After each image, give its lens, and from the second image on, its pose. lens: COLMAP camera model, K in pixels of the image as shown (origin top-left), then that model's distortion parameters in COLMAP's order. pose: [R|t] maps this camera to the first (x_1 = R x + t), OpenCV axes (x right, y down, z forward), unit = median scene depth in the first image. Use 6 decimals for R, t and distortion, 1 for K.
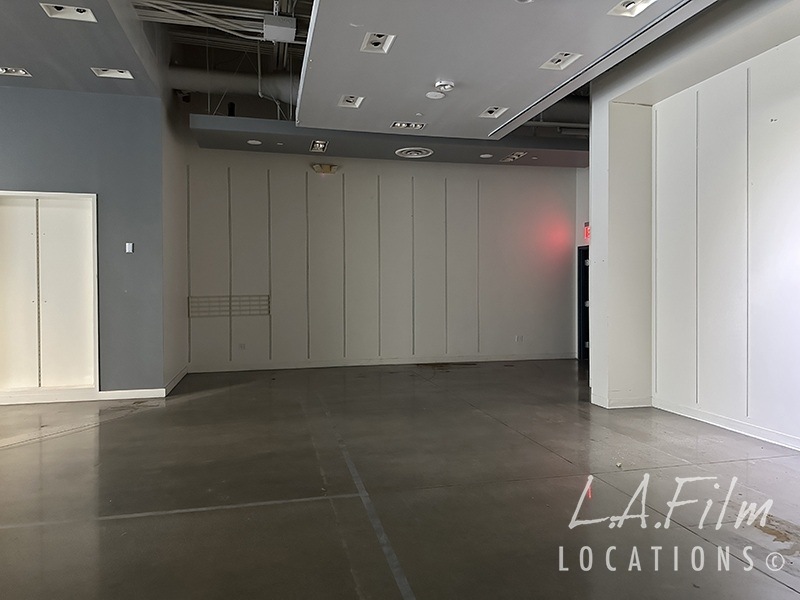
lens RADIAL K [[552.1, 0, 400.6], [0, 552.1, 297.2], [0, 0, 1]] dist [0.047750, -0.057618]
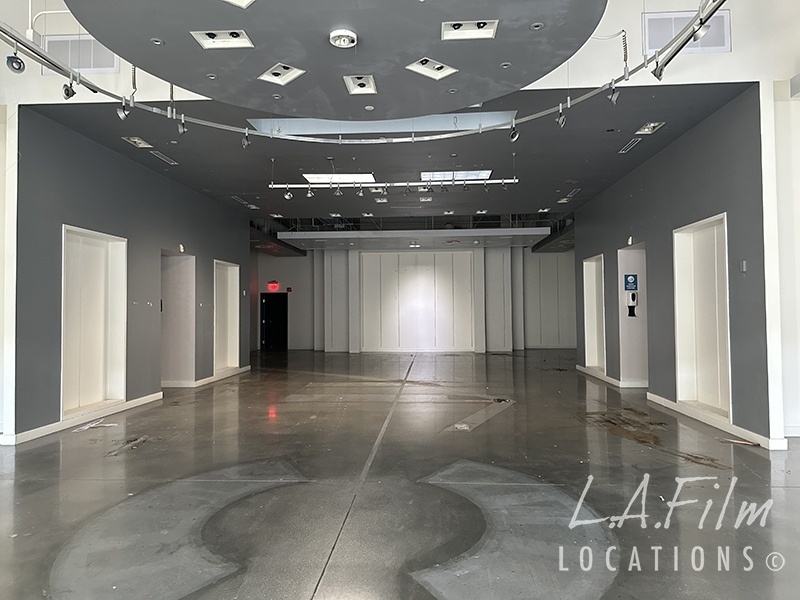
lens RADIAL K [[560.5, 0, 400.1], [0, 560.5, 297.0], [0, 0, 1]] dist [0.080741, -0.093451]
pose [[0.293577, 0.024020, 0.955634, -2.400765], [0.023851, 0.999189, -0.032442, 0.001323], [-0.955638, 0.032317, 0.292766, -0.101181]]
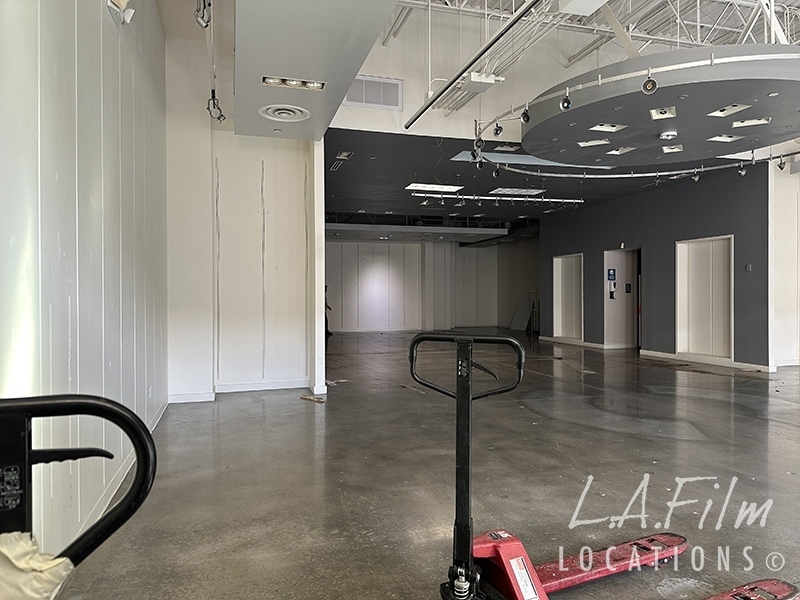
lens RADIAL K [[561.9, 0, 396.7], [0, 561.9, 293.6], [0, 0, 1]] dist [0.106125, -0.152731]
pose [[-0.049768, 0.008086, 0.998728, -2.904446], [0.020251, 0.999770, -0.007085, -0.002660], [-0.998555, 0.019872, -0.049920, 0.726651]]
